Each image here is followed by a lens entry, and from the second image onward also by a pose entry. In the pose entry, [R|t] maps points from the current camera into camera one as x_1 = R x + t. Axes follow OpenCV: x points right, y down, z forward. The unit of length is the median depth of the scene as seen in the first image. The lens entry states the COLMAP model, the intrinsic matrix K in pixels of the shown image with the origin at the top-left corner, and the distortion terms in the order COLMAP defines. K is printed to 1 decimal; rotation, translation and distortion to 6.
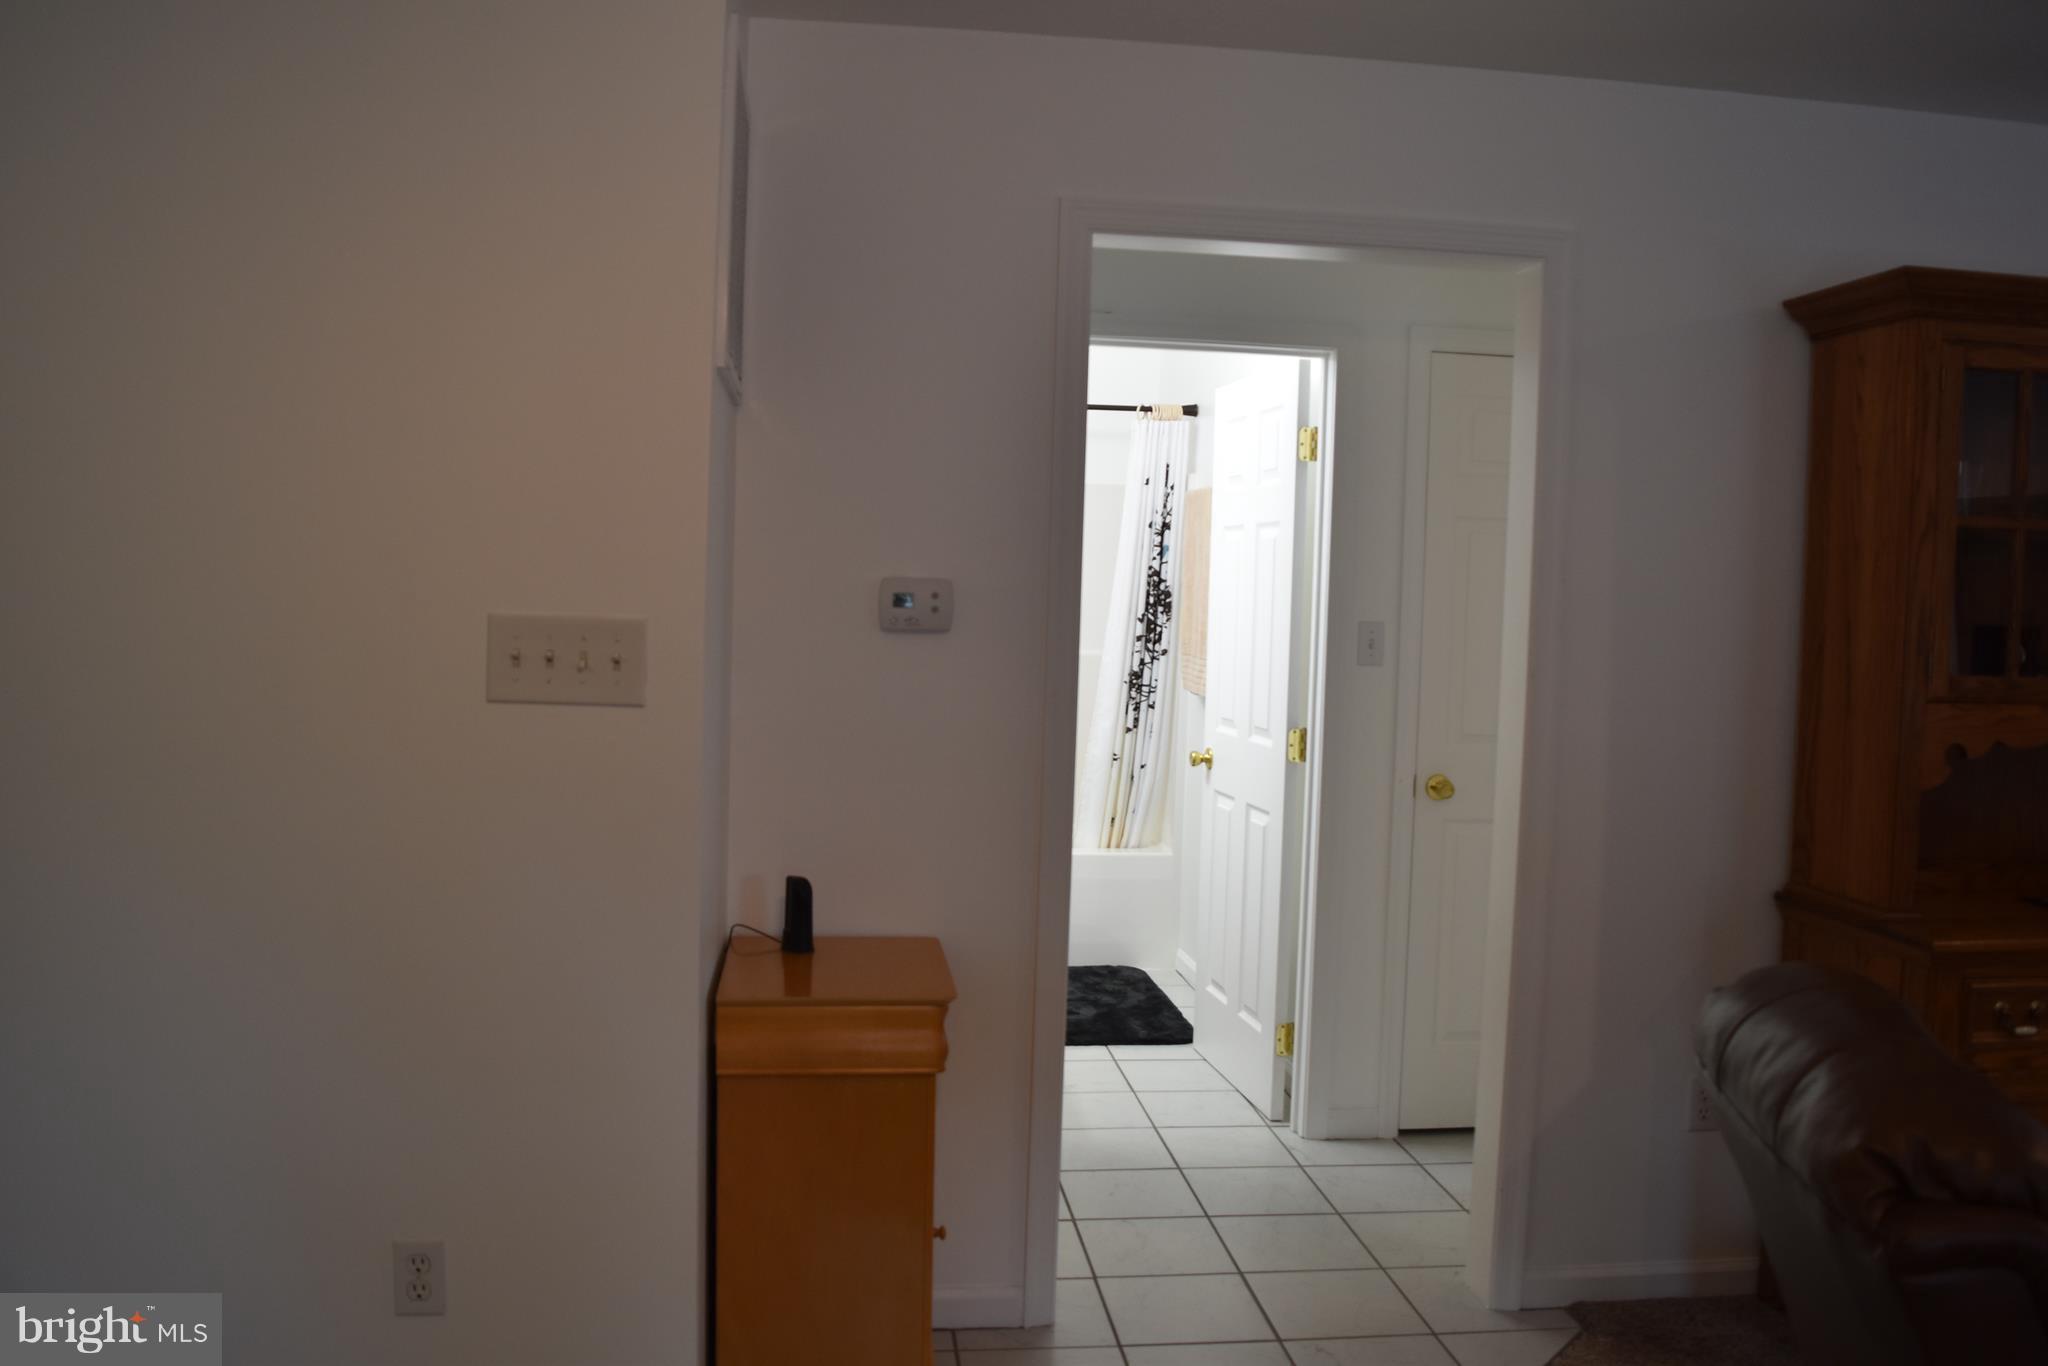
lens RADIAL K [[1628.8, 0, 1014.9], [0, 1628.8, 670.4], [0, 0, 1]] dist [-0.092572, 0.017753]
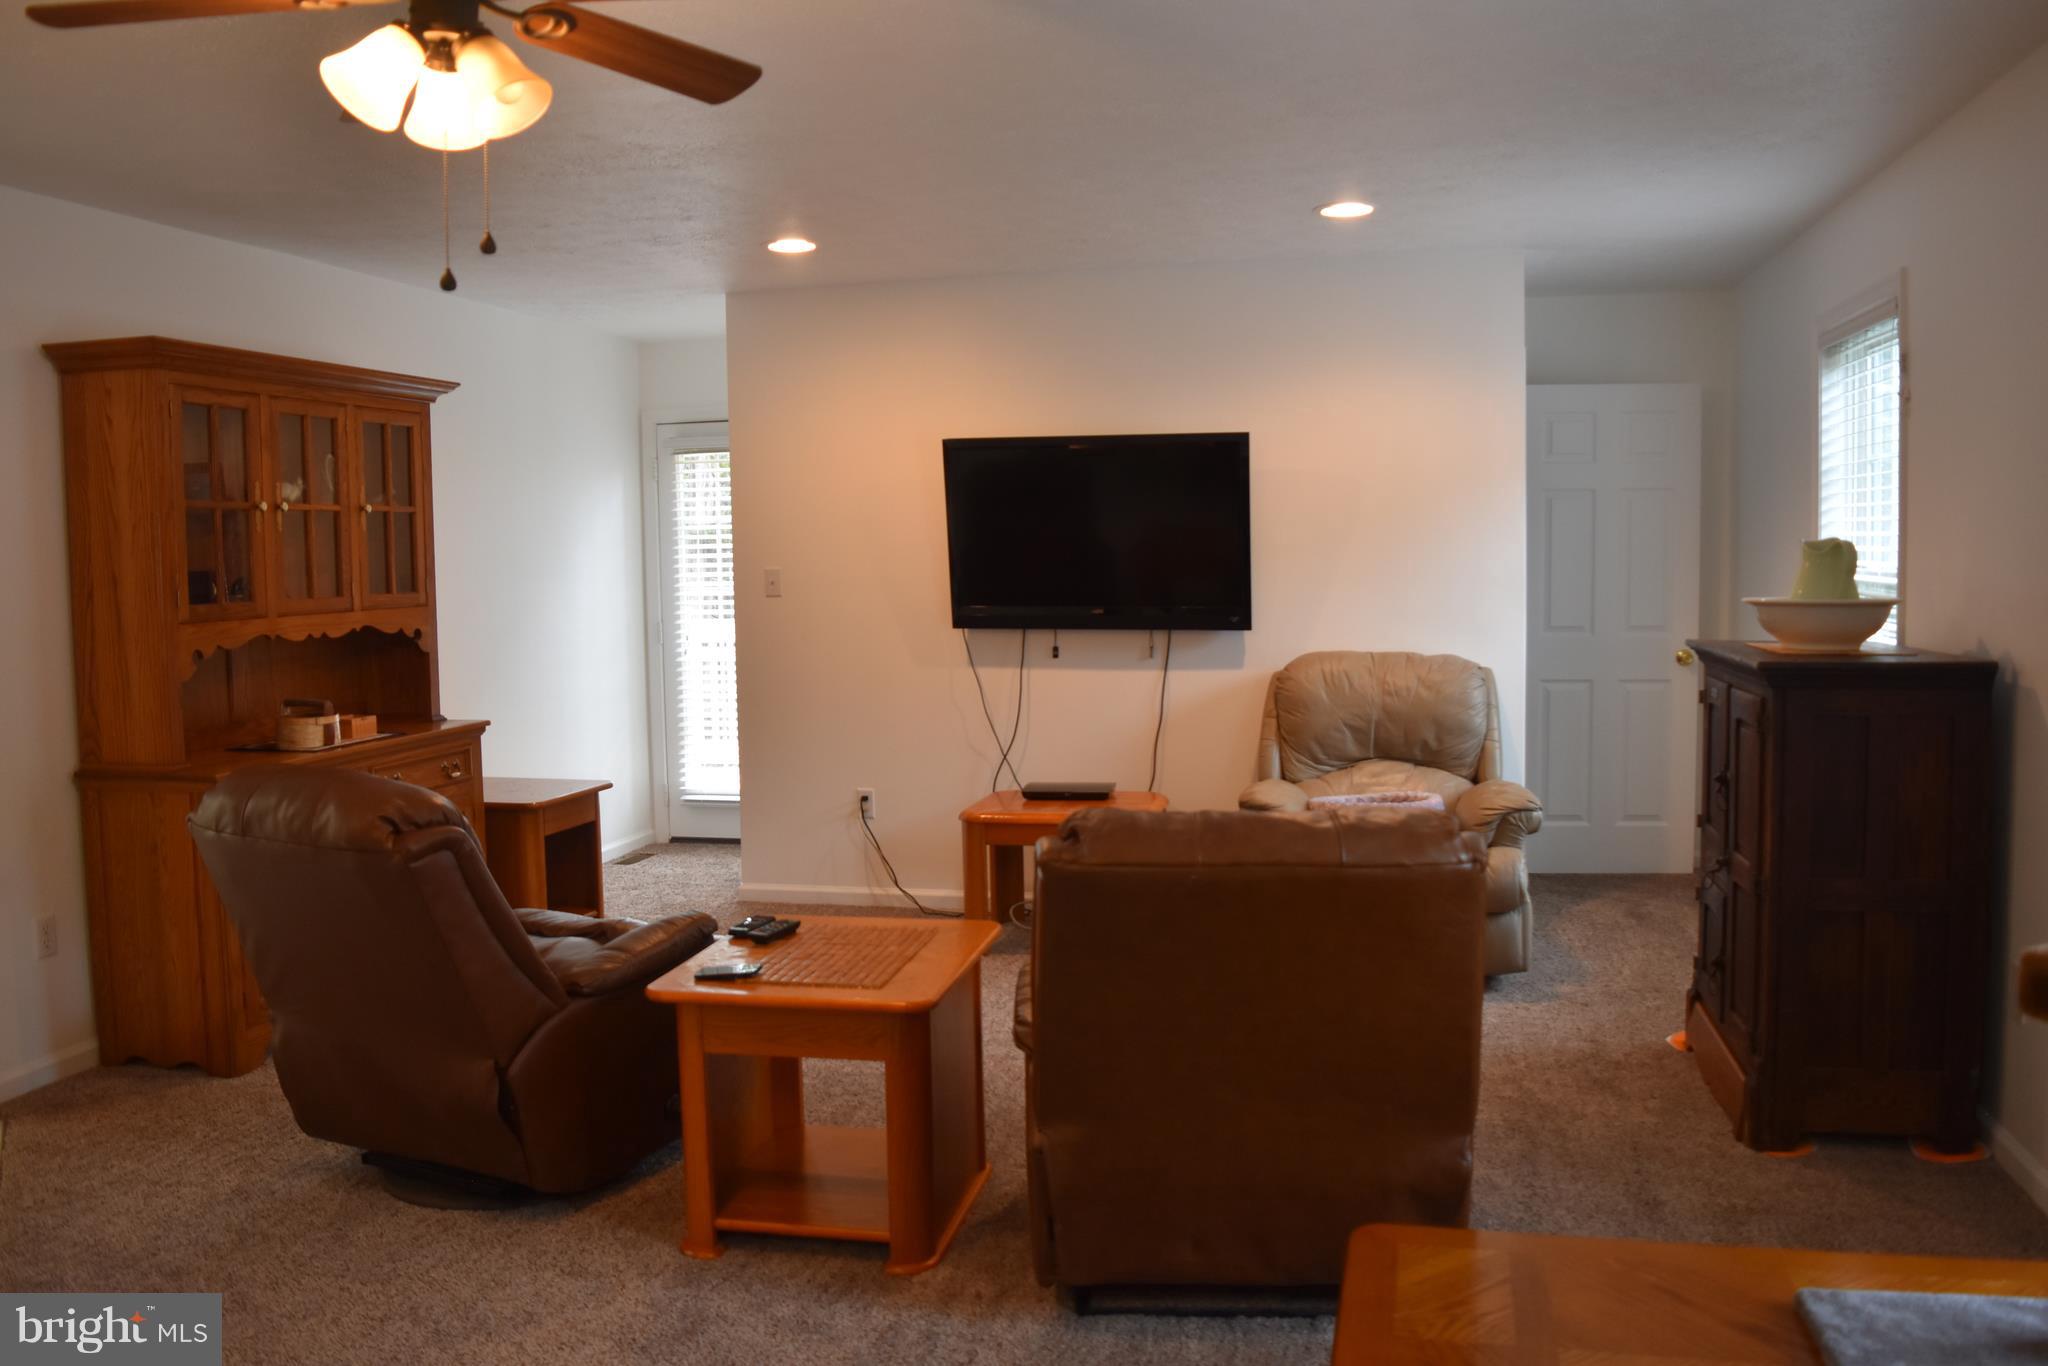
lens RADIAL K [[1628.8, 0, 1026.2], [0, 1628.8, 681.1], [0, 0, 1]] dist [-0.092572, 0.017753]
pose [[0.343902, -0.109395, 0.932611, -0.563980], [0.069517, 0.993431, 0.090895, -0.007527], [-0.936429, 0.033574, 0.349248, -0.284969]]
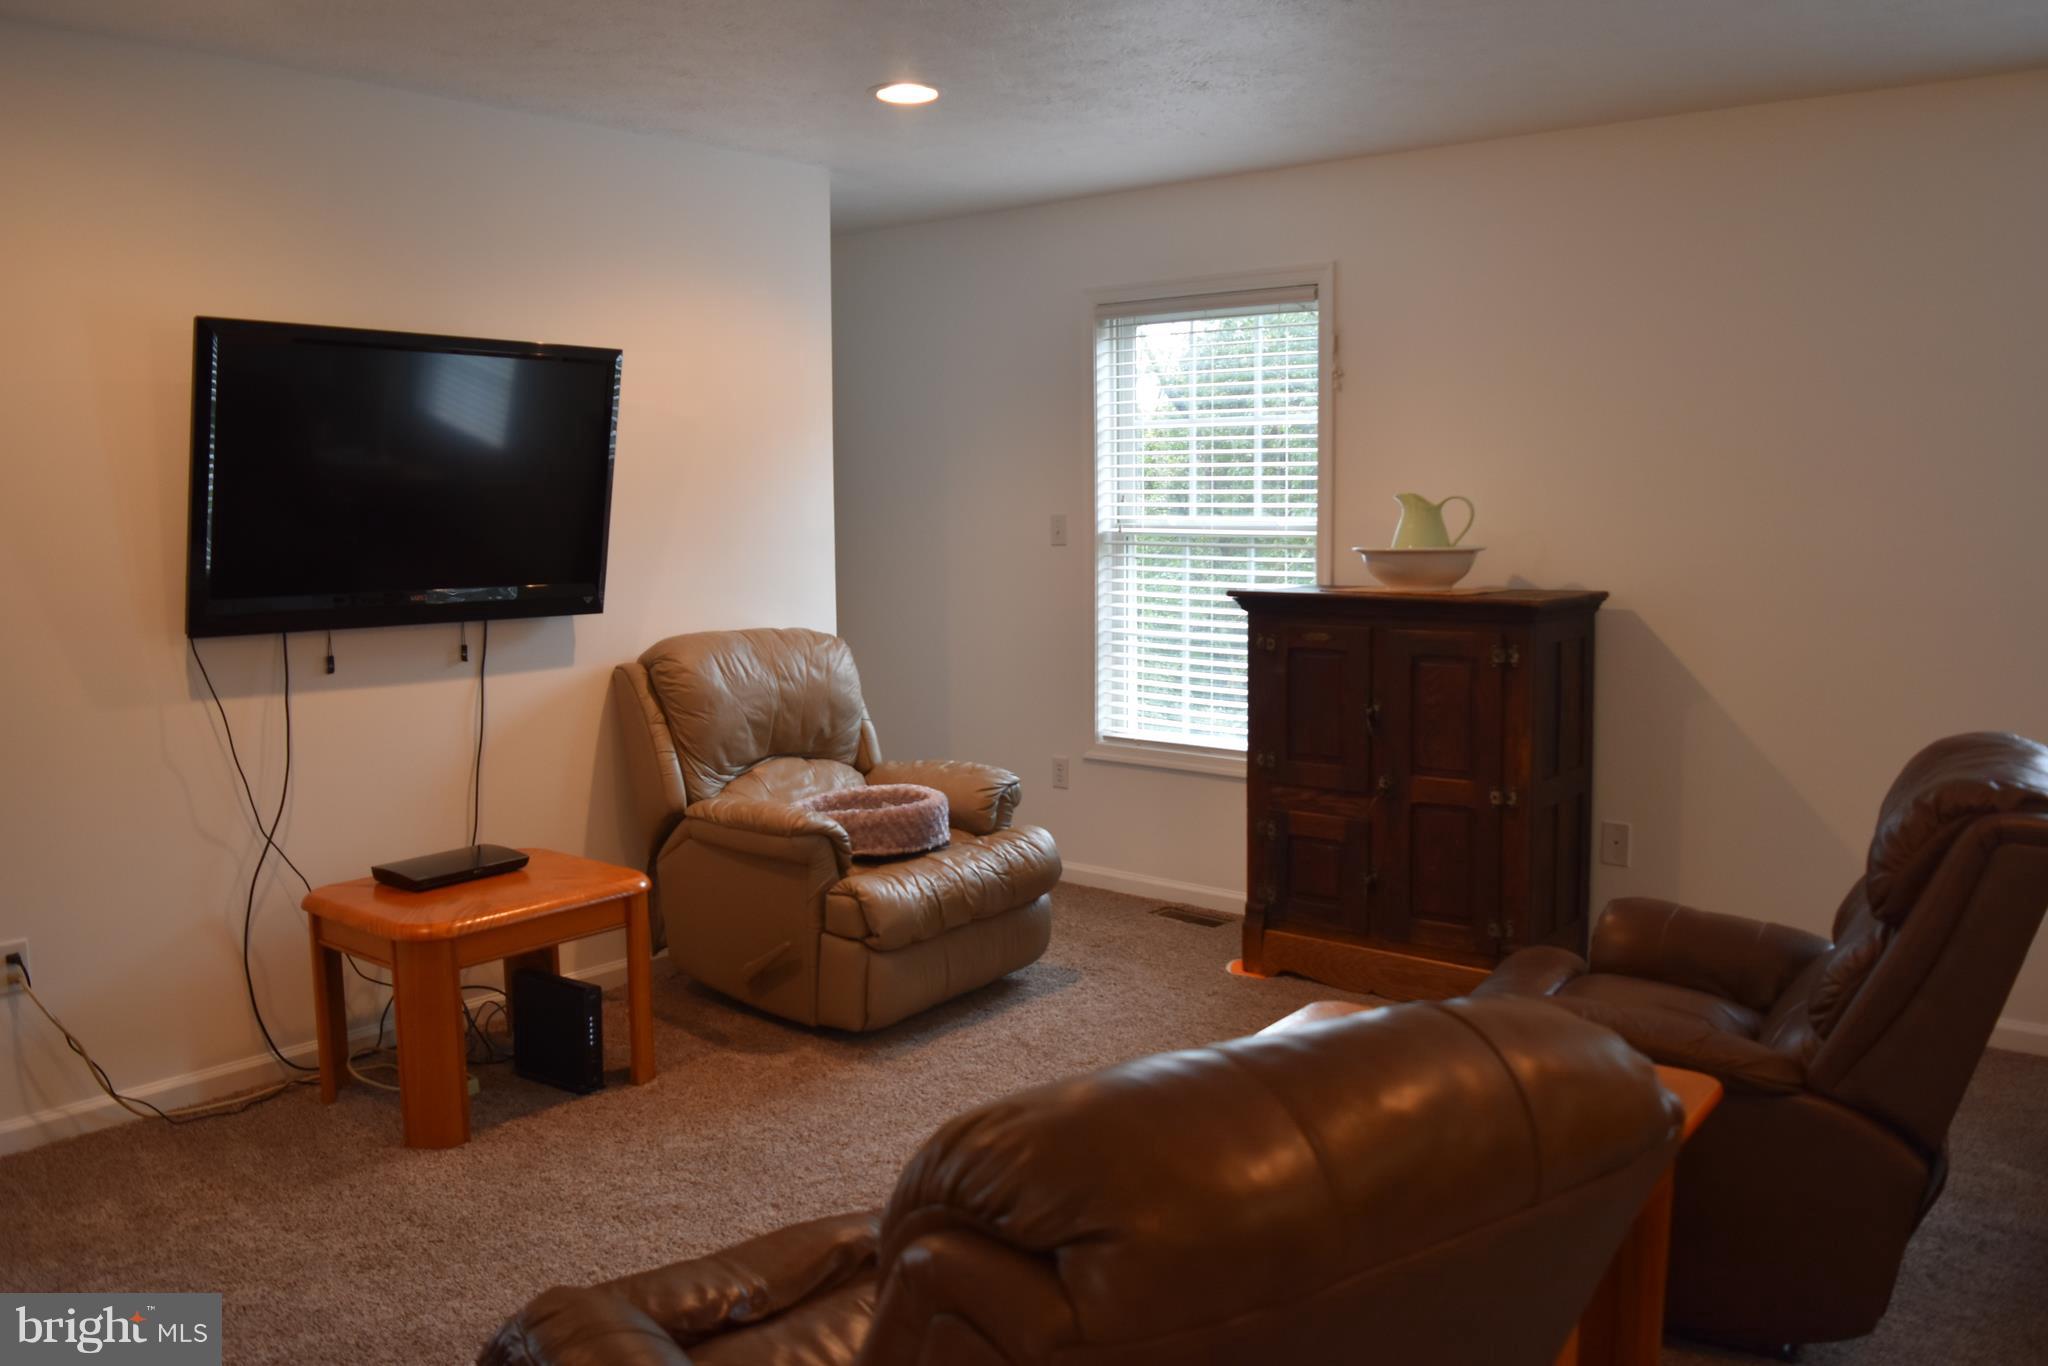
lens RADIAL K [[1628.8, 0, 1030.0], [0, 1628.8, 677.1], [0, 0, 1]] dist [-0.092572, 0.017753]
pose [[-0.690869, -0.103076, 0.715594, 0.060468], [0.020503, 0.986593, 0.161905, -0.046156], [-0.722689, 0.126527, -0.679494, 0.922665]]
